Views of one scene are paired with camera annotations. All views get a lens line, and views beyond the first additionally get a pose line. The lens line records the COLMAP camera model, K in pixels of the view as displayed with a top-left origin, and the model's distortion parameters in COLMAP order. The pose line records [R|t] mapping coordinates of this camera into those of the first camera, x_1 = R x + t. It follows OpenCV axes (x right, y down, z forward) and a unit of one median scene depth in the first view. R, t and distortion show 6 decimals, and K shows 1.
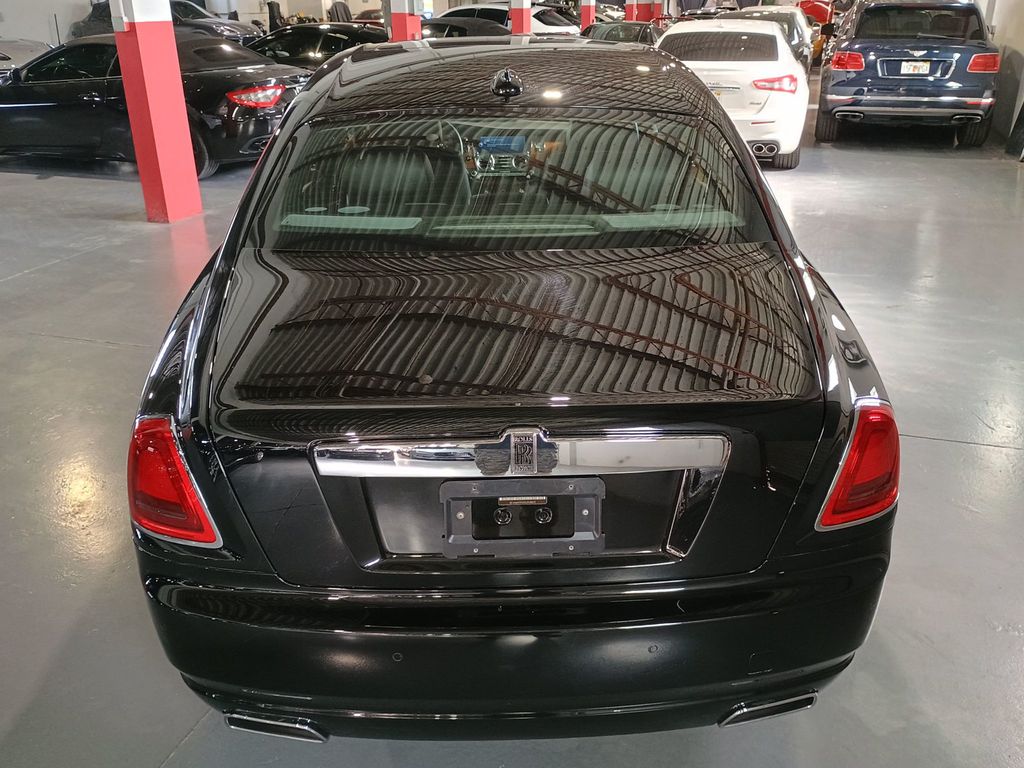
lens RADIAL K [[884.5, 0, 518.4], [0, 884.5, 378.6], [0, 0, 1]] dist [0.053056, -0.058756]
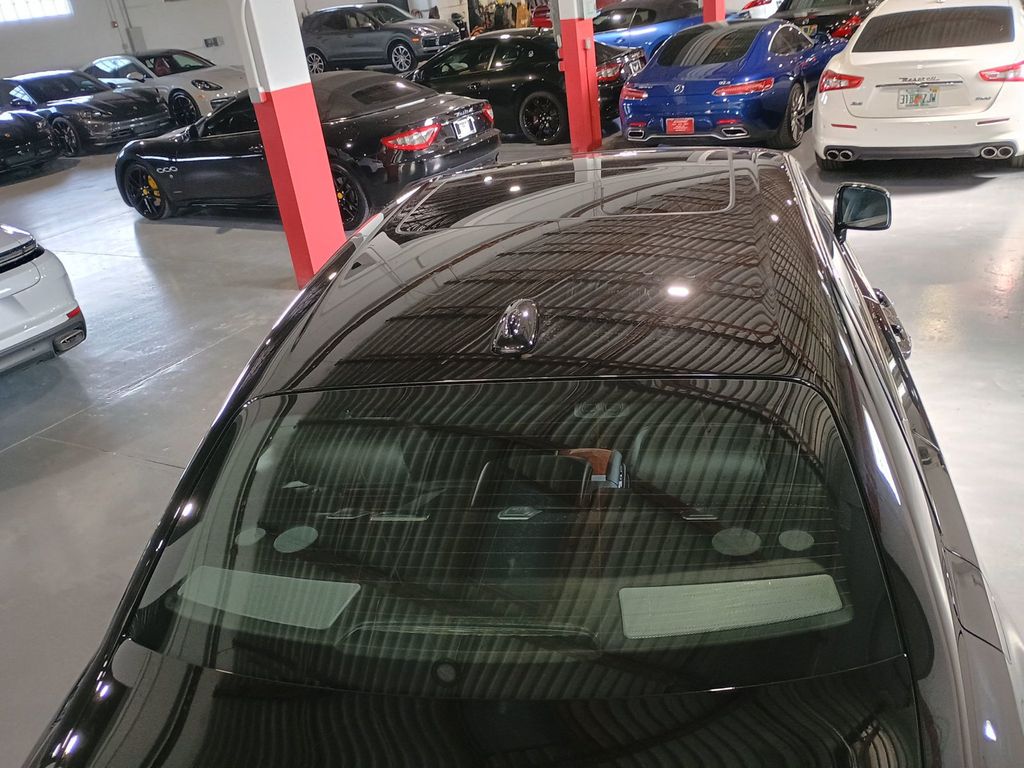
lens RADIAL K [[882.9, 0, 516.4], [0, 882.9, 395.0], [0, 0, 1]] dist [0.144839, -0.215899]
pose [[0.971113, -0.012502, -0.238293, 0.044253], [0.023562, 0.998770, 0.043622, -0.083595], [0.237455, -0.047977, 0.970213, 0.081154]]
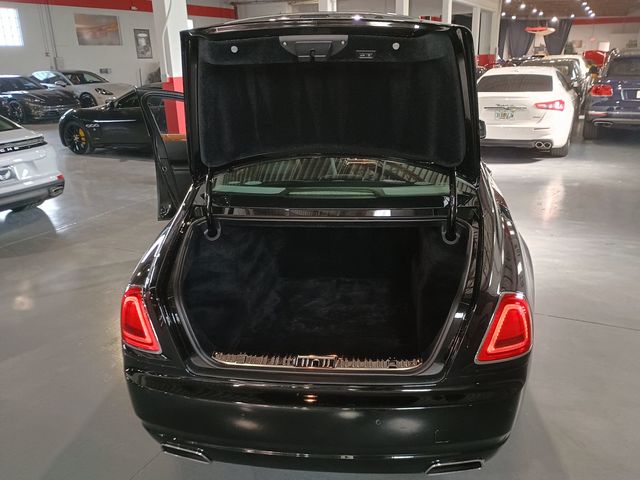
lens RADIAL K [[552.8, 0, 324.0], [0, 552.8, 236.6], [0, 0, 1]] dist [0.053056, -0.058756]
pose [[0.989488, 0.024259, -0.142562, 0.033284], [-0.036234, 0.995972, -0.082016, 0.003422], [0.139999, 0.086319, 0.986382, -0.031937]]
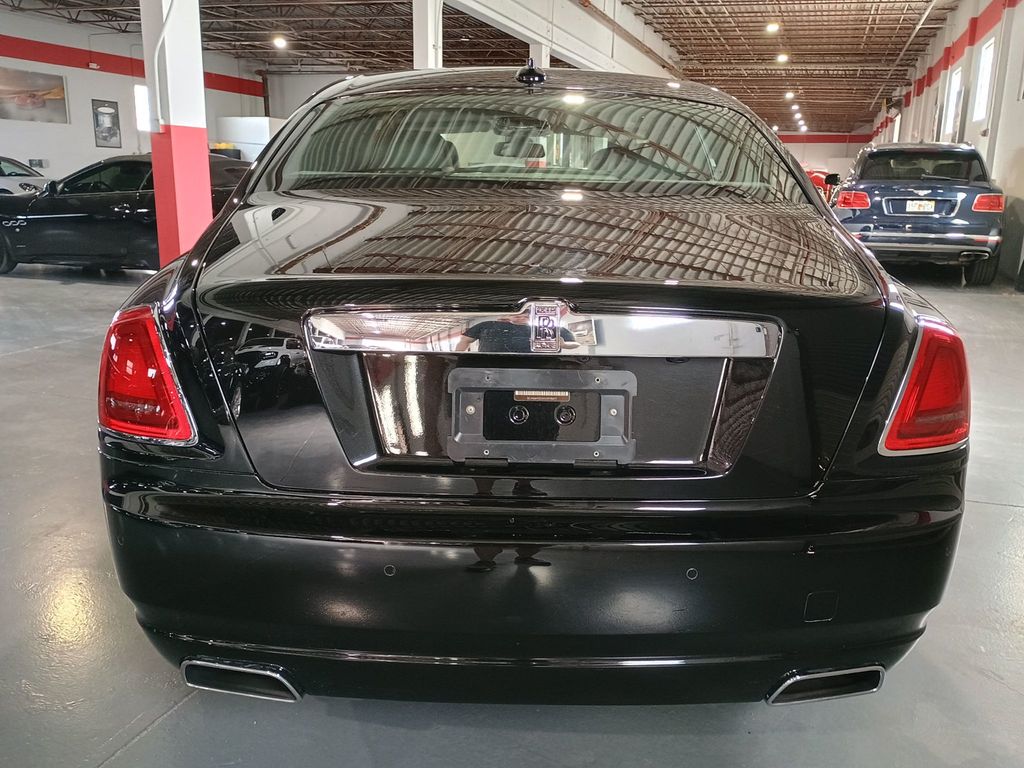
lens RADIAL K [[884.3, 0, 508.6], [0, 884.3, 375.9], [0, 0, 1]] dist [0.047027, -0.044360]
pose [[0.999303, 0.031275, -0.020397, -0.001903], [-0.034377, 0.983856, -0.175631, 0.047413], [0.014575, 0.176210, 0.984245, 0.023160]]
